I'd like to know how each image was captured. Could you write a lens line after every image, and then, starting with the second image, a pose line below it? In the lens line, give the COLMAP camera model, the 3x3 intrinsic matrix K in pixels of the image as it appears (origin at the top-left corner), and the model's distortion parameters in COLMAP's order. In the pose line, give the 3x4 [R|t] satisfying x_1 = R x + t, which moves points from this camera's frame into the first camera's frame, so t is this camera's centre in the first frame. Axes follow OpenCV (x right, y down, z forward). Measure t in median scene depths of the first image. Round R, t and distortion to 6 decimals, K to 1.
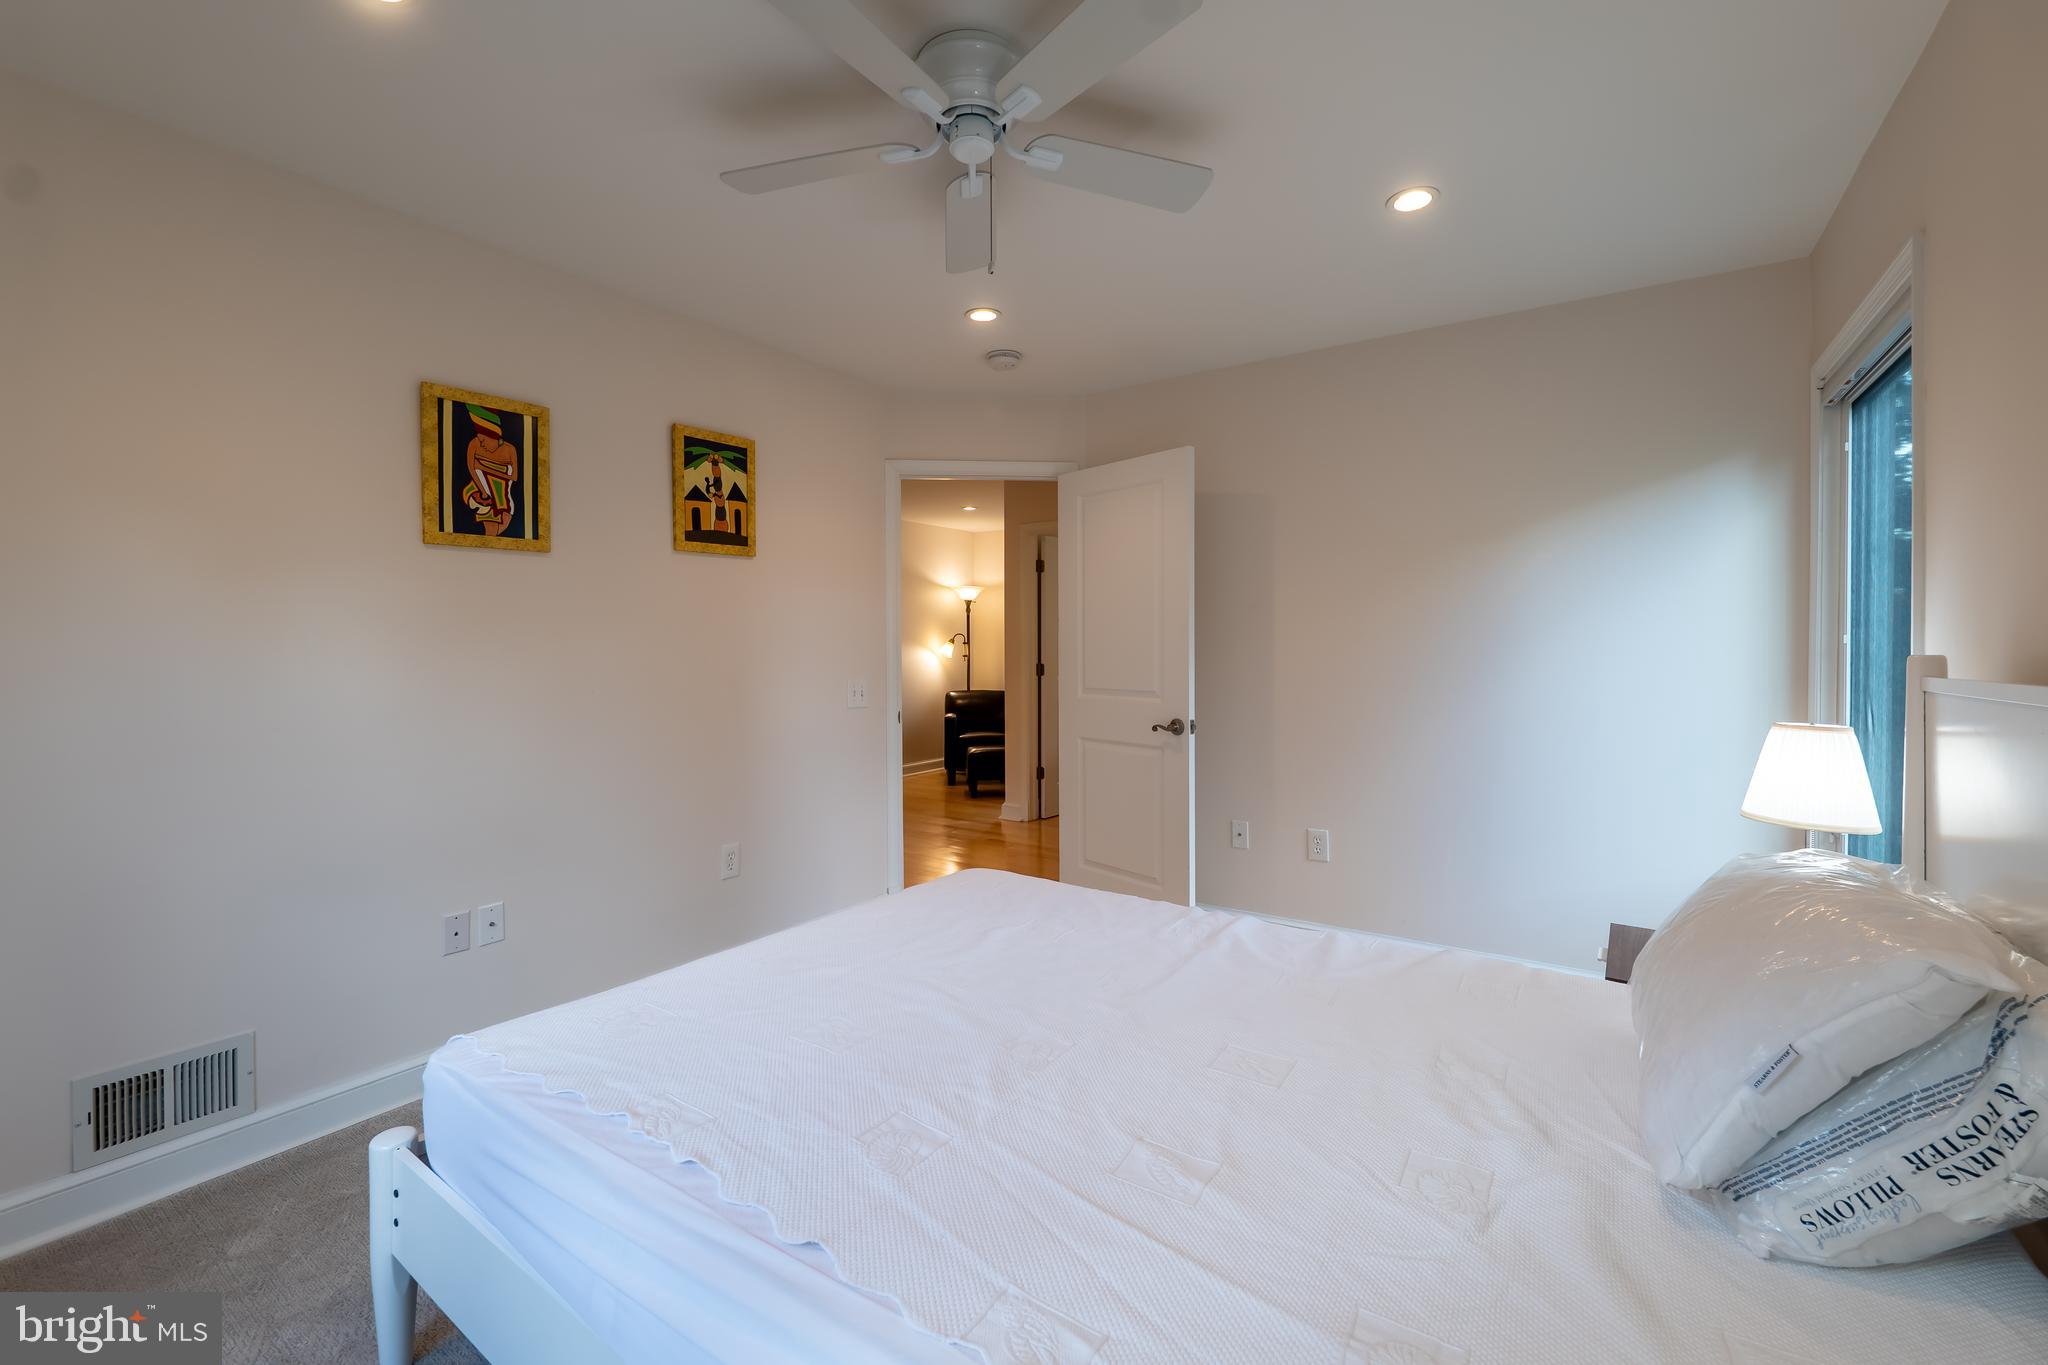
lens RADIAL K [[859.7, 0, 1021.9], [0, 859.7, 645.0], [0, 0, 1]] dist [-0.000736, -0.000136]
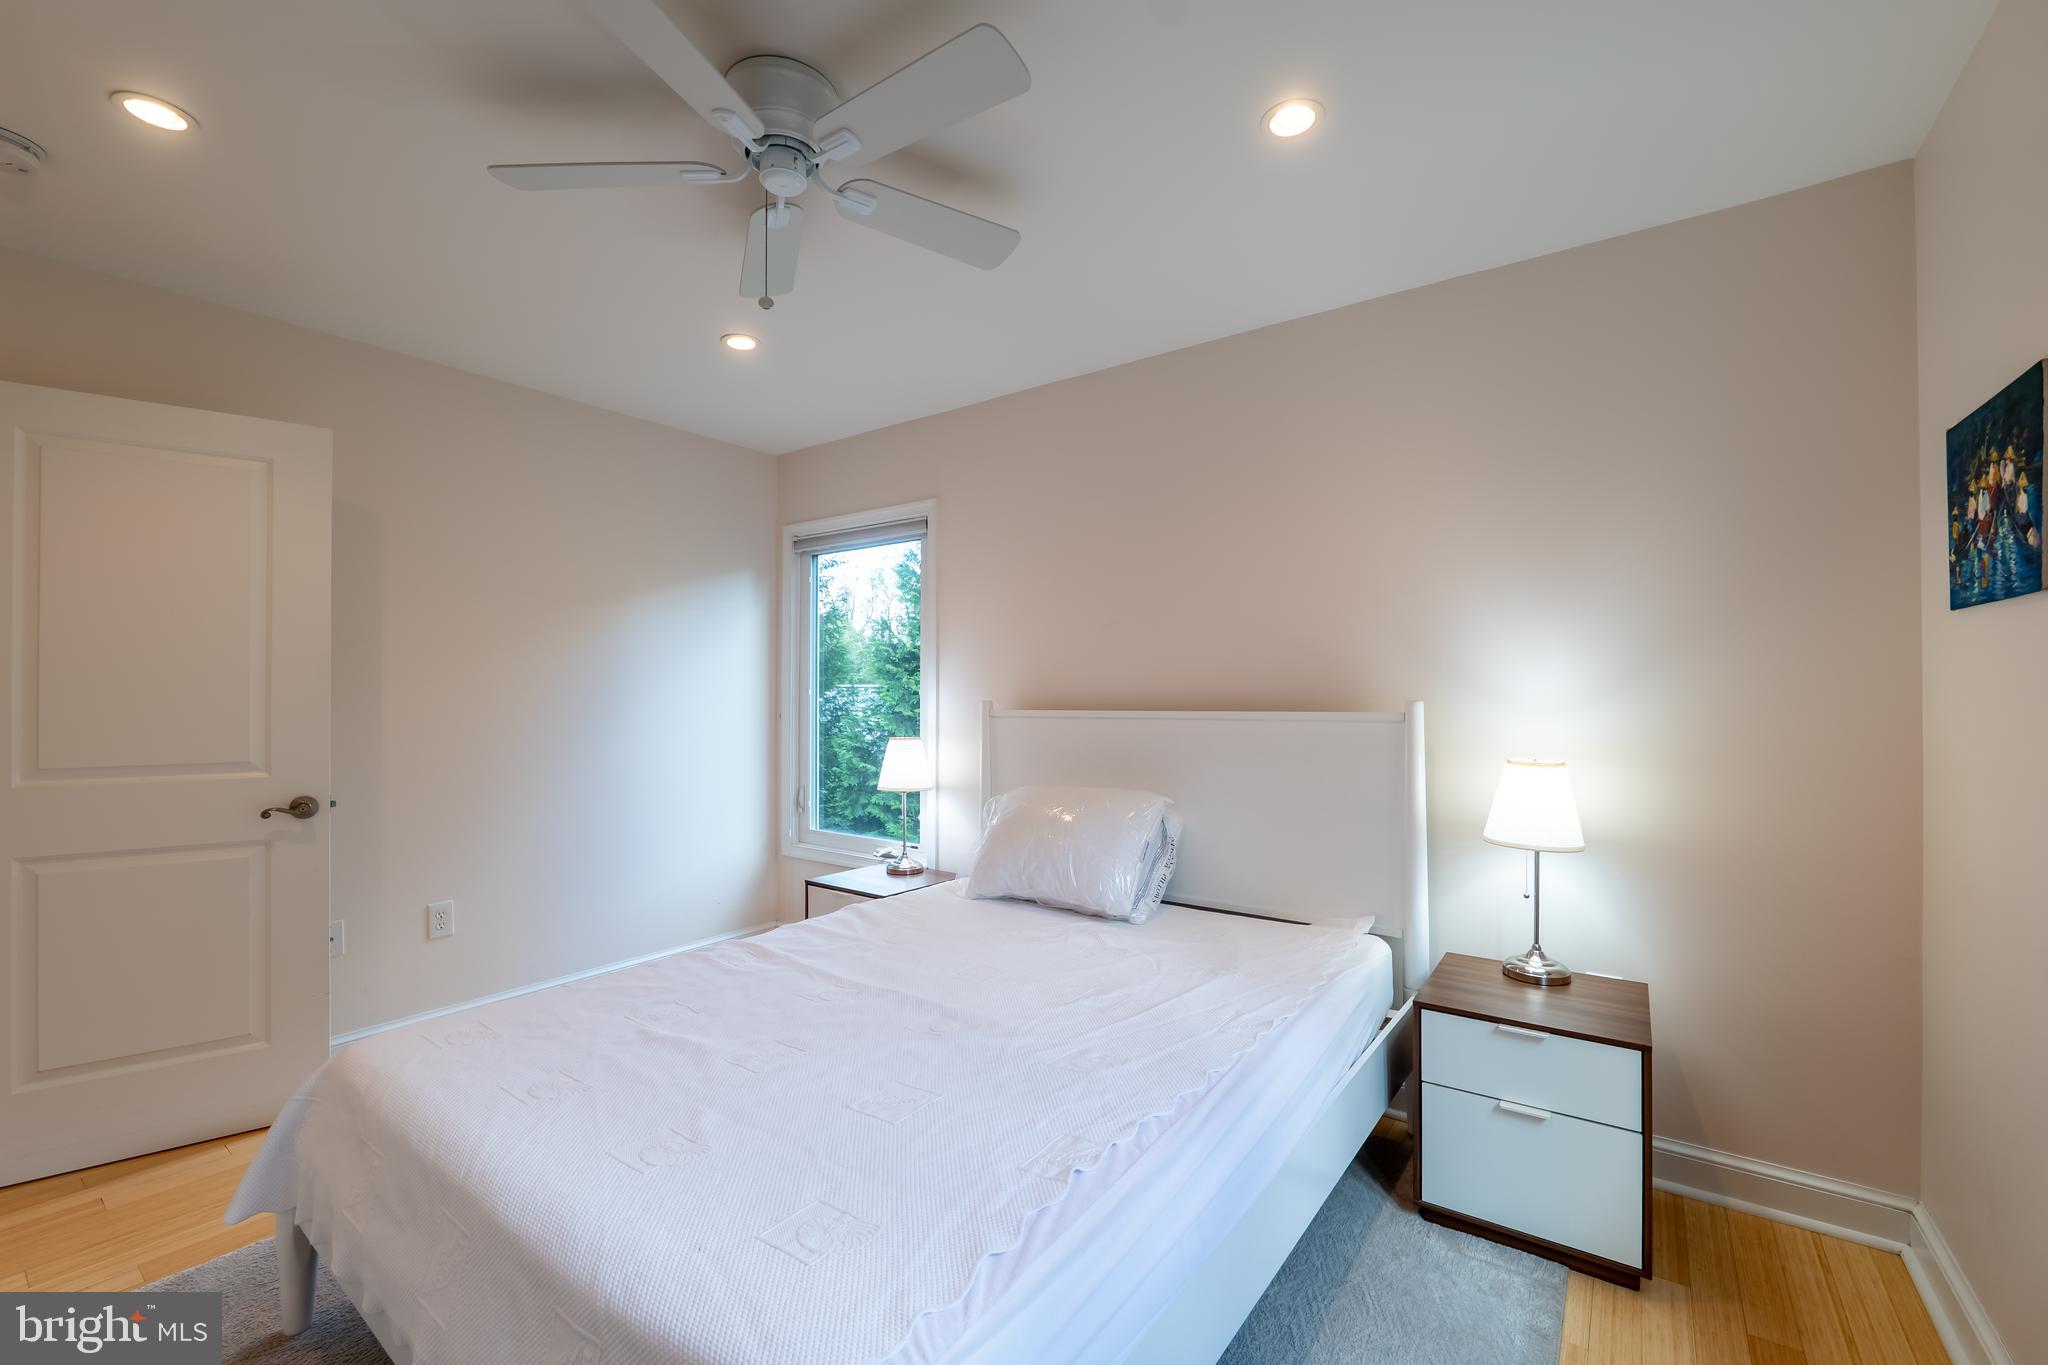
lens RADIAL K [[860.7, 0, 1024.0], [0, 860.7, 682.5], [0, 0, 1]] dist [-0.001061, -0.000126]
pose [[0.010197, 0.016483, 0.999812, -0.678437], [-0.004826, 0.999853, -0.016434, -0.000881], [-0.999936, -0.004658, 0.010275, 0.485903]]
